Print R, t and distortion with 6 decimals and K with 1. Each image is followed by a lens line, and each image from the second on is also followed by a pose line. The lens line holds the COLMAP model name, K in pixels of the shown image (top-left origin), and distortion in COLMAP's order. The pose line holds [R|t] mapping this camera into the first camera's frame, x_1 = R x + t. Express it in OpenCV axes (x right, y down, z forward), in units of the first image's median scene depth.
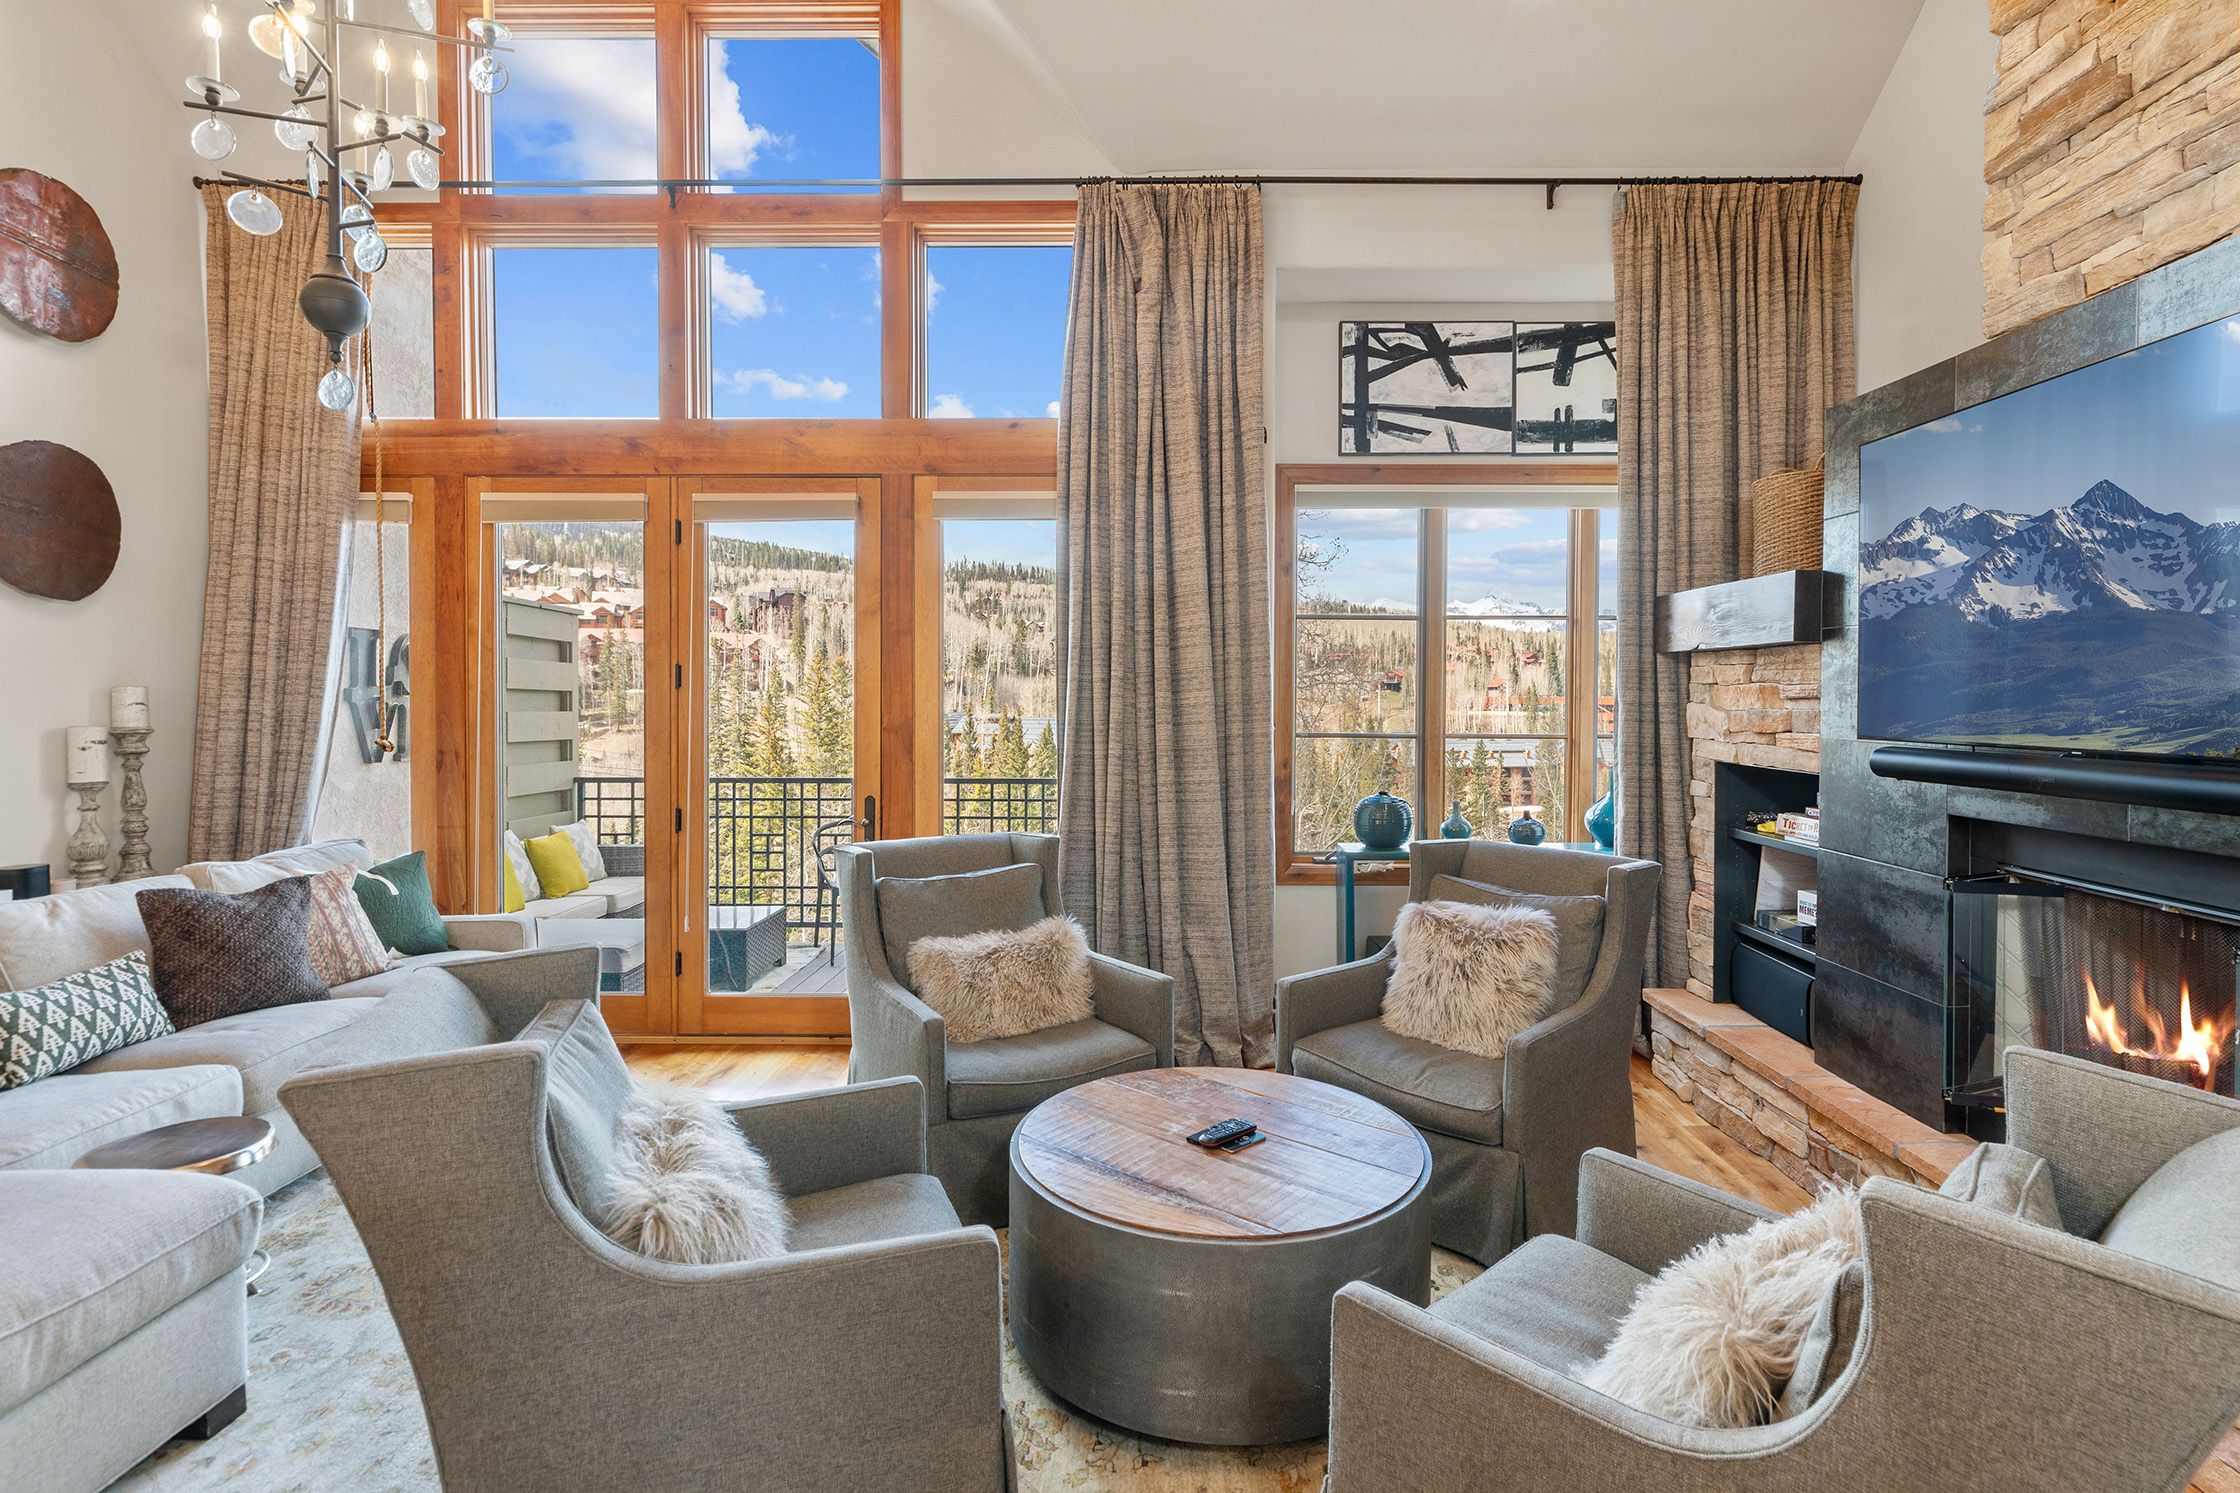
lens RADIAL K [[1071.7, 0, 1131.5], [0, 1071.7, 704.9], [0, 0, 1]] dist [-0.000219, 0.000834]
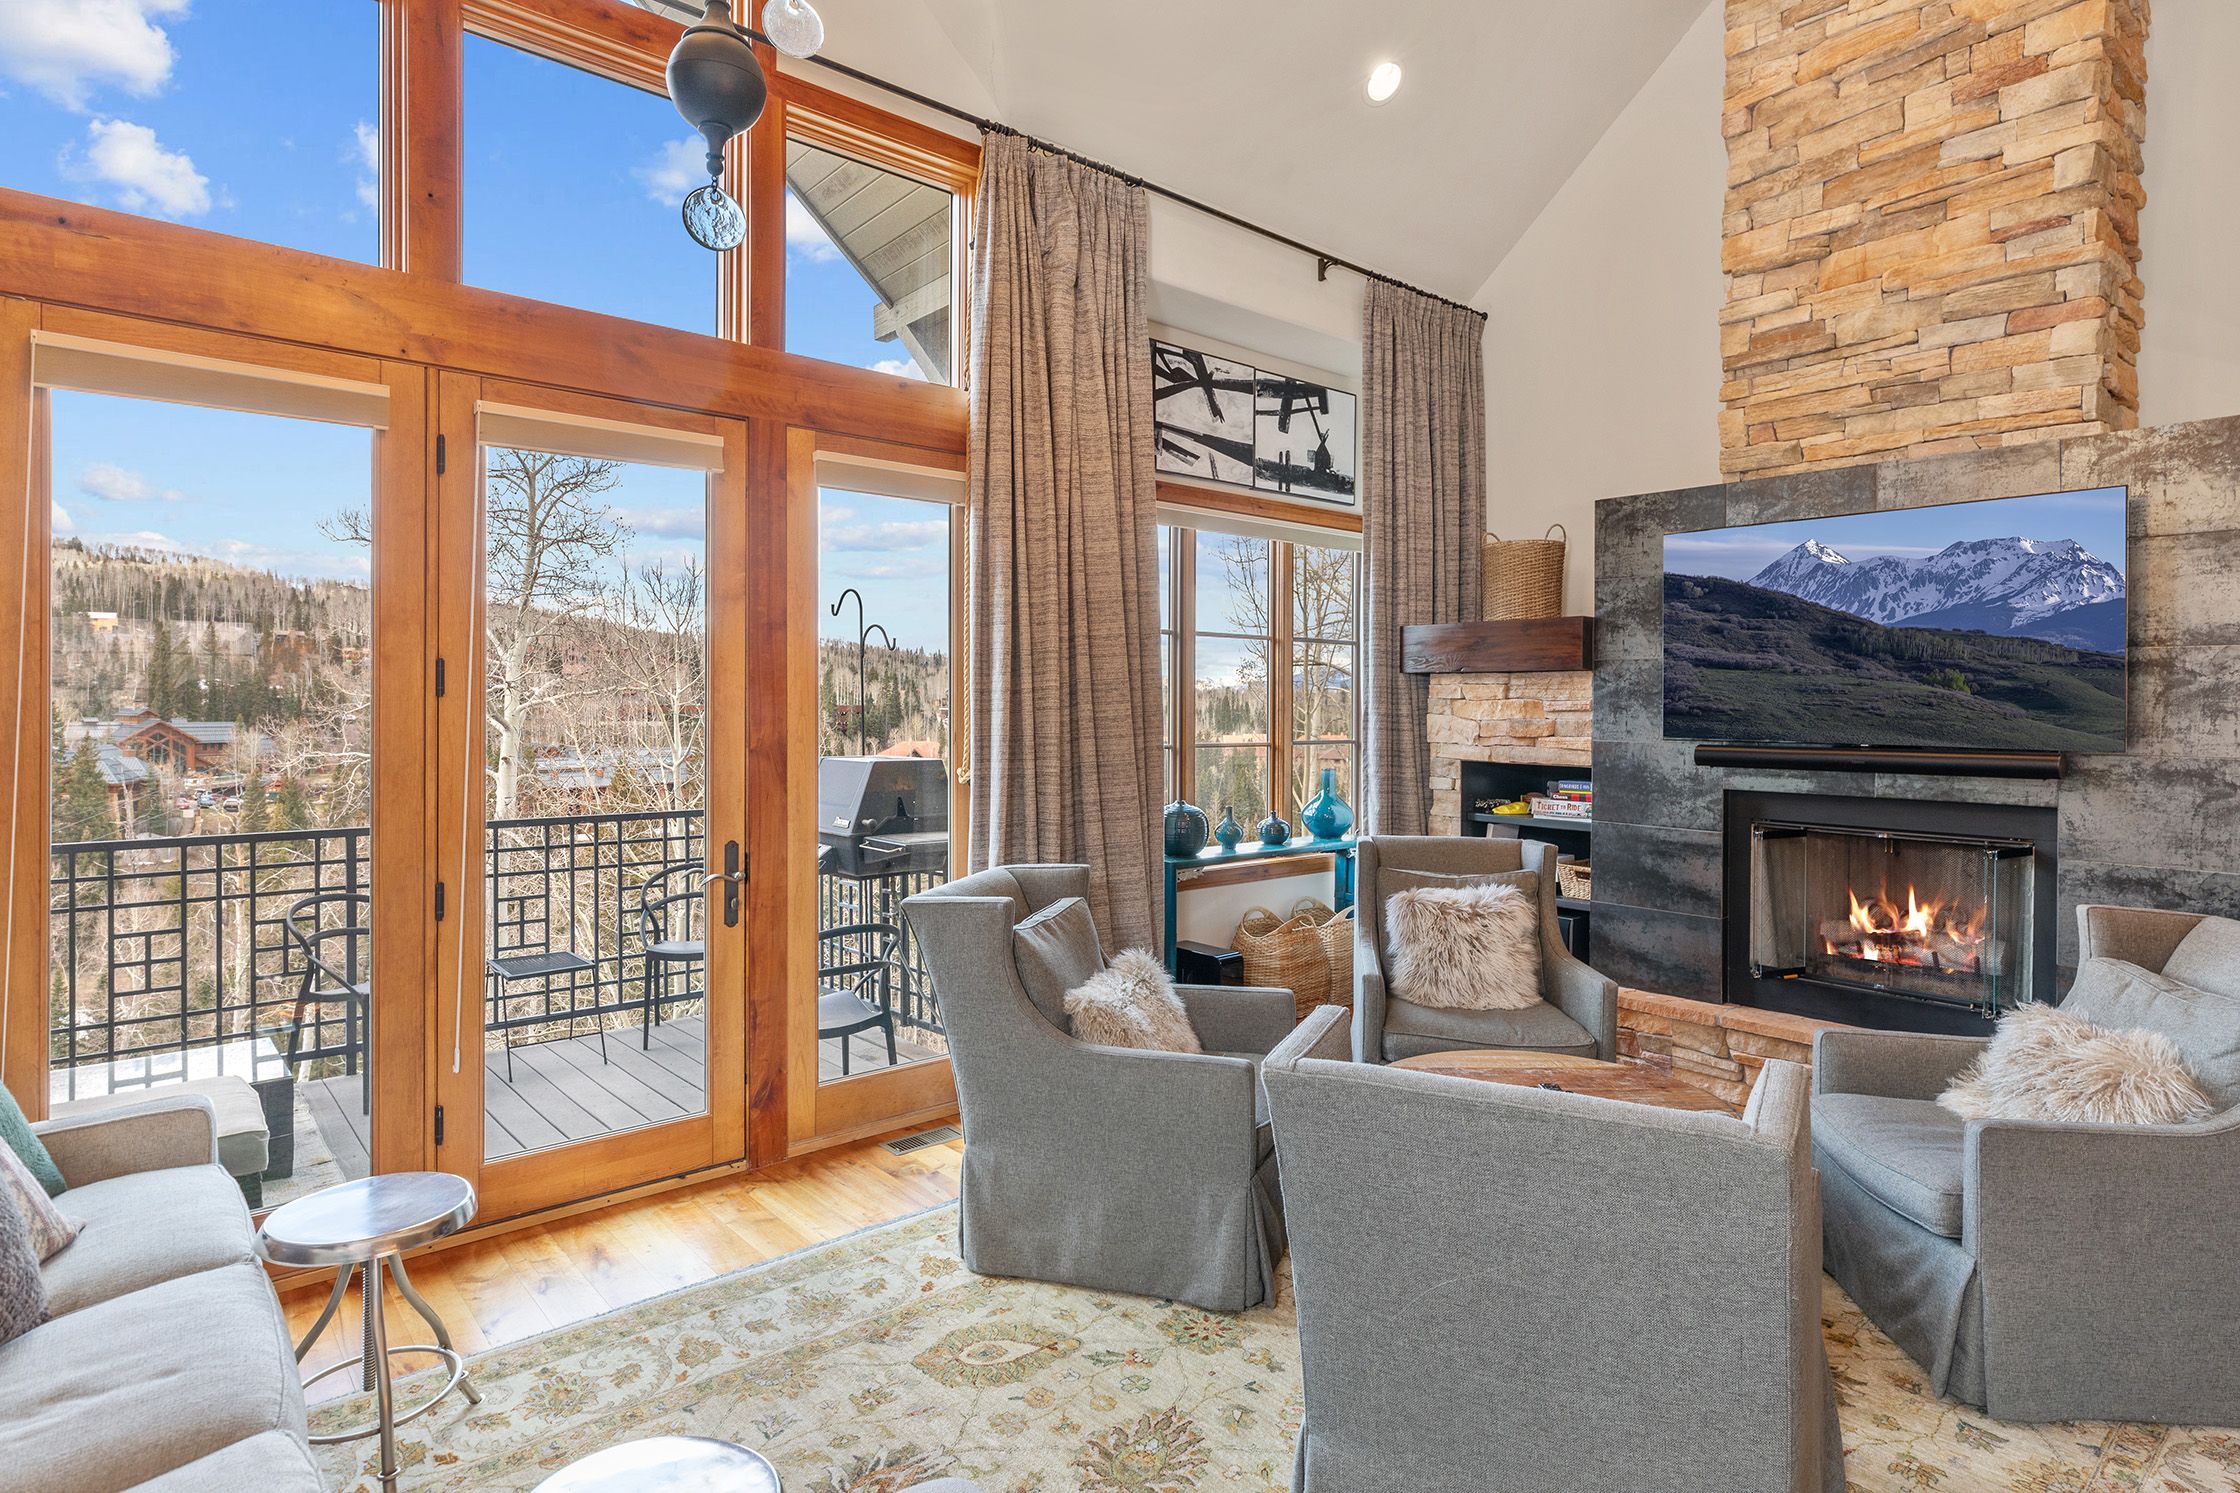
lens RADIAL K [[1193.3, 0, 1122.0], [0, 1193.3, 700.9], [0, 0, 1]] dist [0.009478, -0.000935]
pose [[0.749183, 0.003866, 0.662352, -0.625425], [0.003172, 0.999951, -0.009425, -0.005024], [-0.662356, 0.009162, 0.749133, 0.197315]]
